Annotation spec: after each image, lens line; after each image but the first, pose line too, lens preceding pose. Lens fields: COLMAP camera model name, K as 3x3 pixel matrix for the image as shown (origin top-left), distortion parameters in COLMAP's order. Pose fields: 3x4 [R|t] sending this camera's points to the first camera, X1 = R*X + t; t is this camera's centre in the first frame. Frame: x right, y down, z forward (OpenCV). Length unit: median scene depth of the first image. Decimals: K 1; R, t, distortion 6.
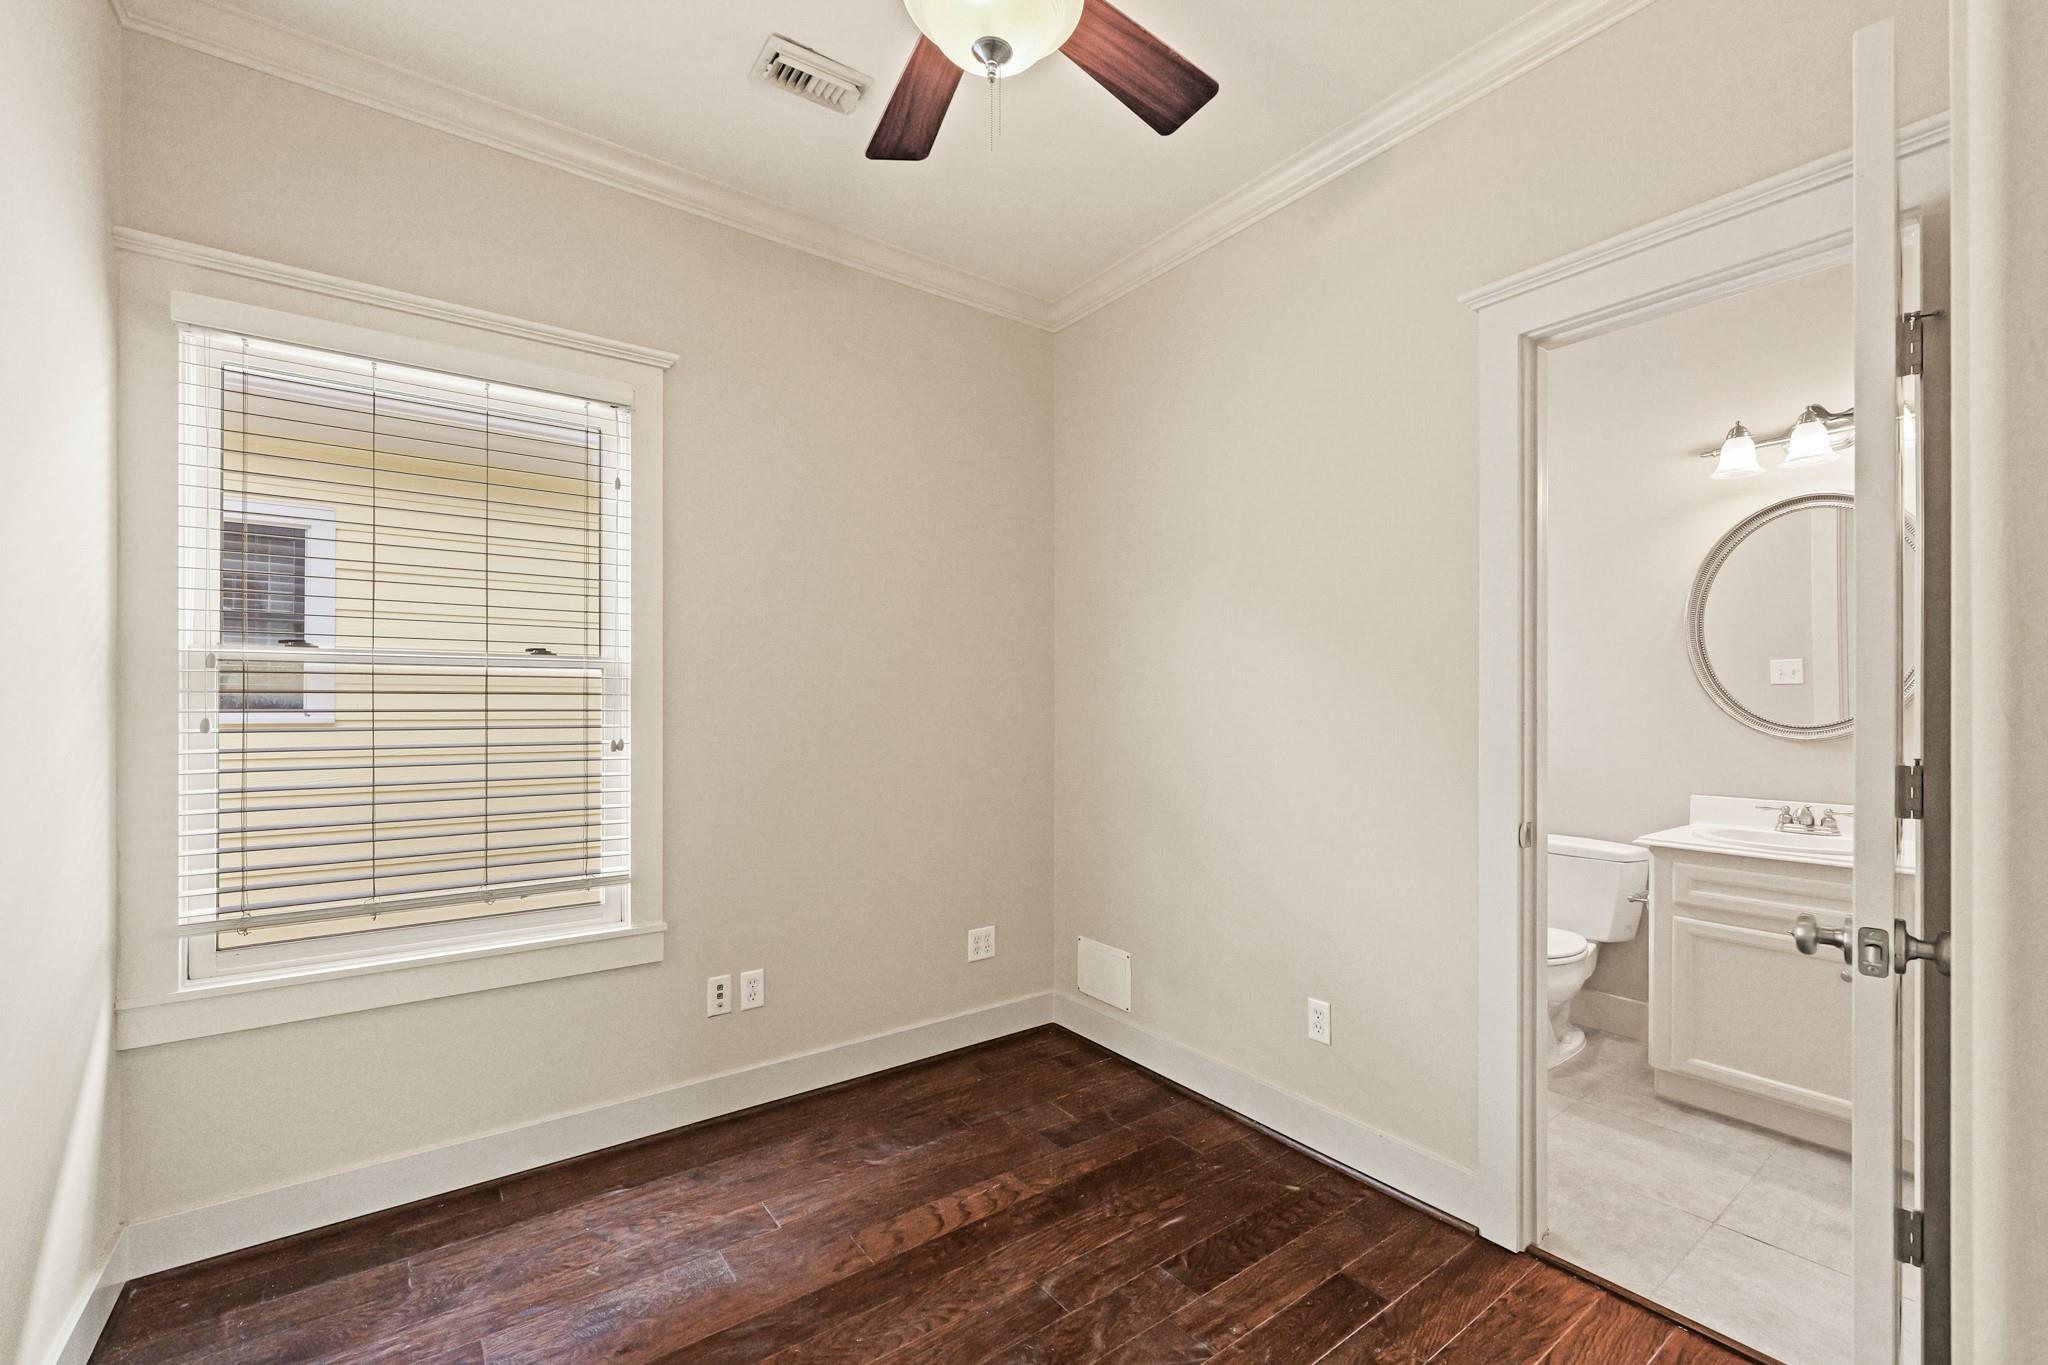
lens RADIAL K [[841.5, 0, 1026.2], [0, 841.5, 691.8], [0, 0, 1]] dist [-0.007218, 0.001577]
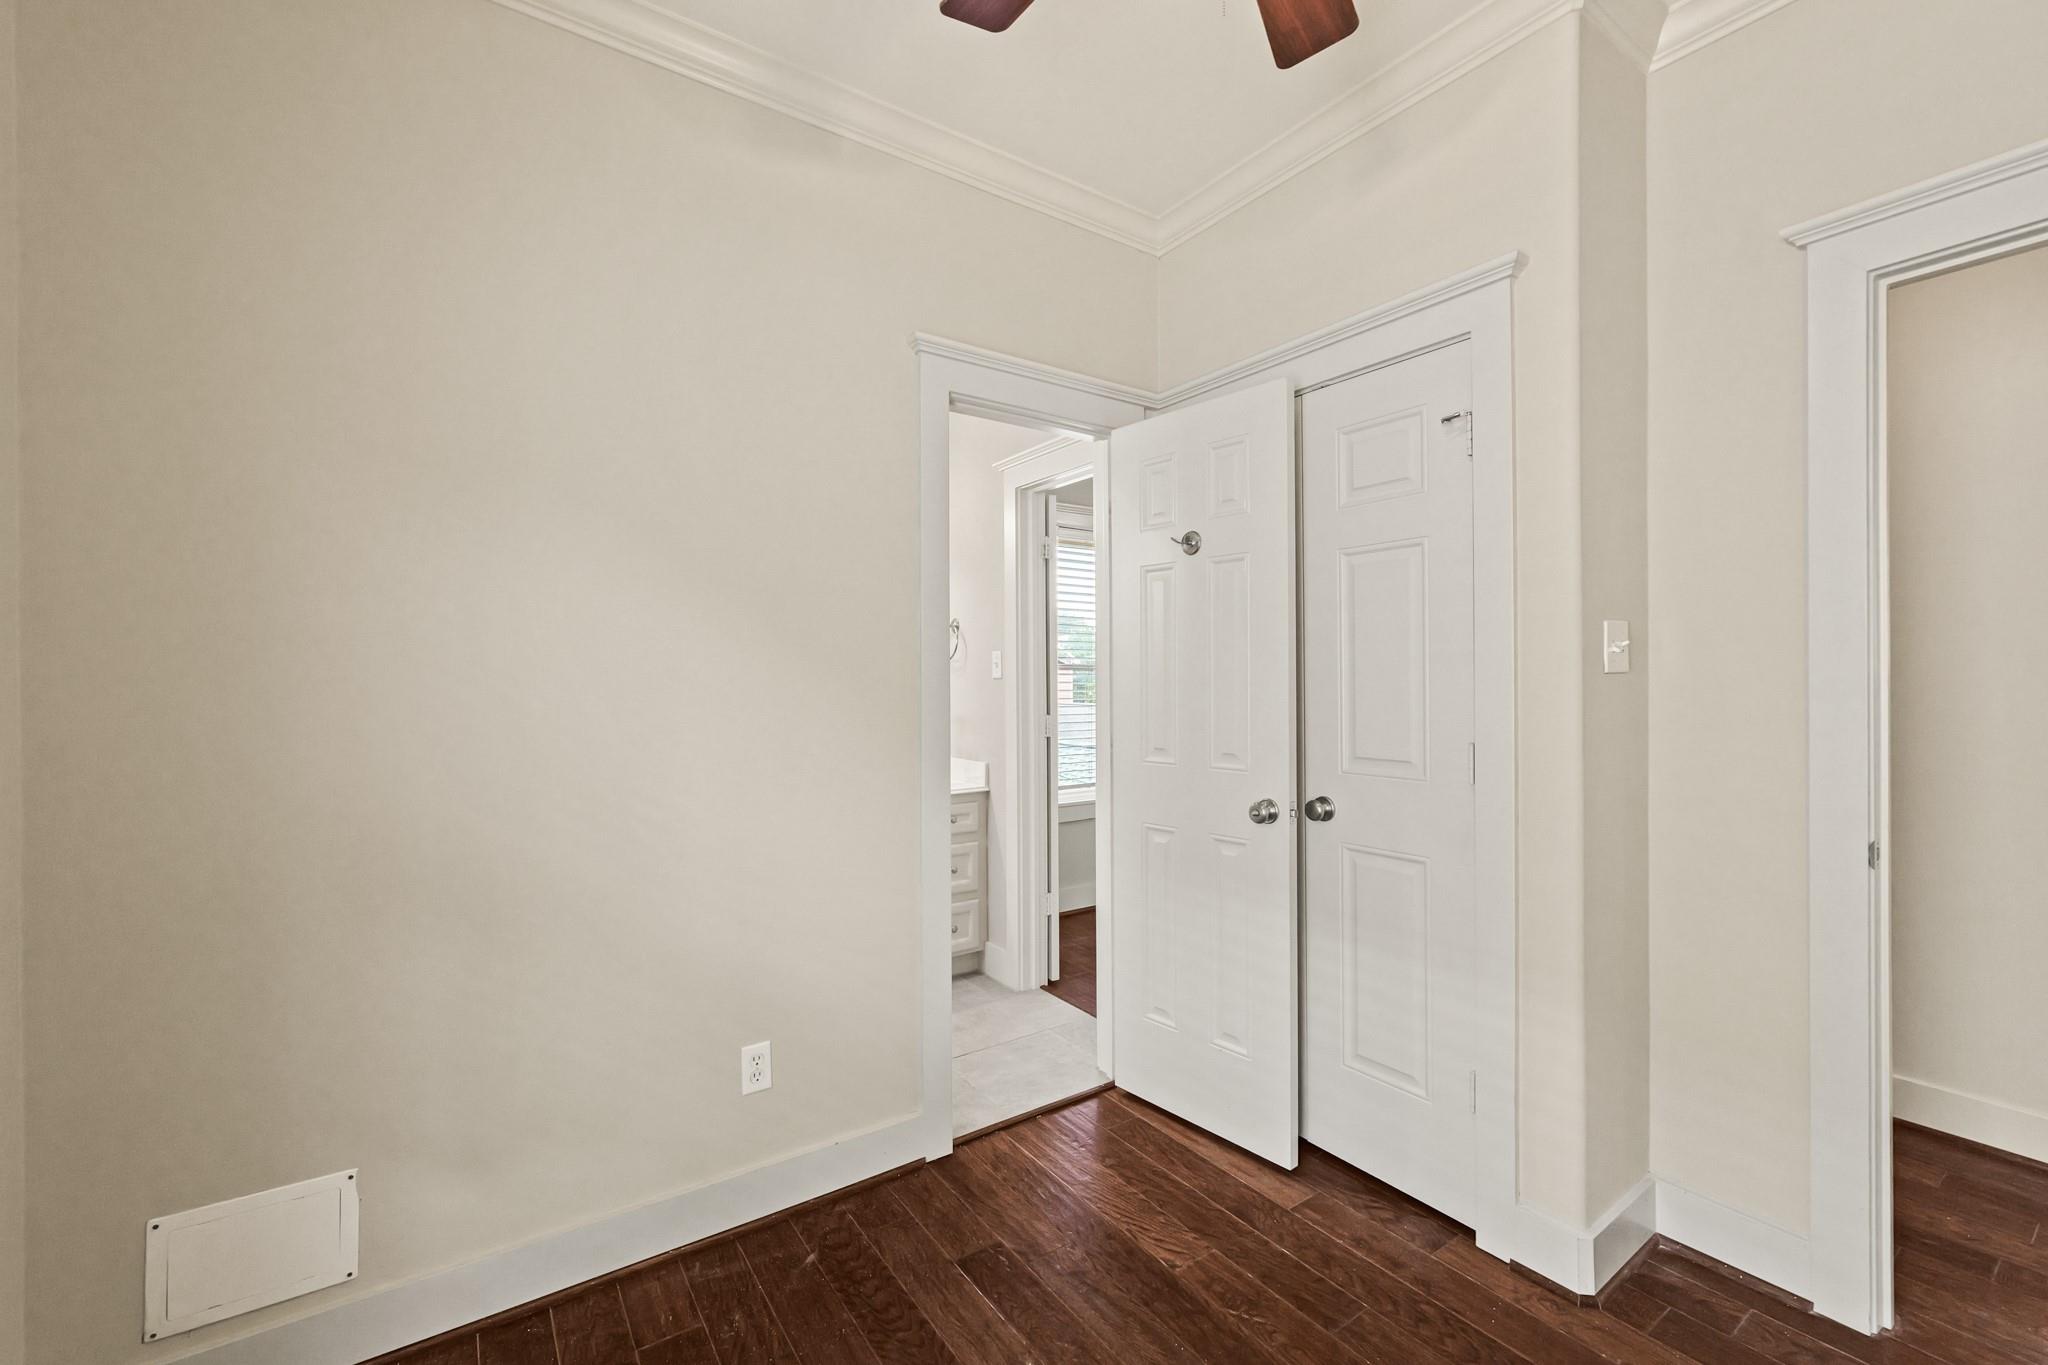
lens RADIAL K [[841.5, 0, 1018.6], [0, 841.5, 683.6], [0, 0, 1]] dist [-0.007218, 0.001577]
pose [[0.029137, -0.004680, 0.999564, -0.499819], [-0.015863, 0.999861, 0.005143, -0.009143], [-0.999450, -0.016006, 0.029059, 0.715902]]
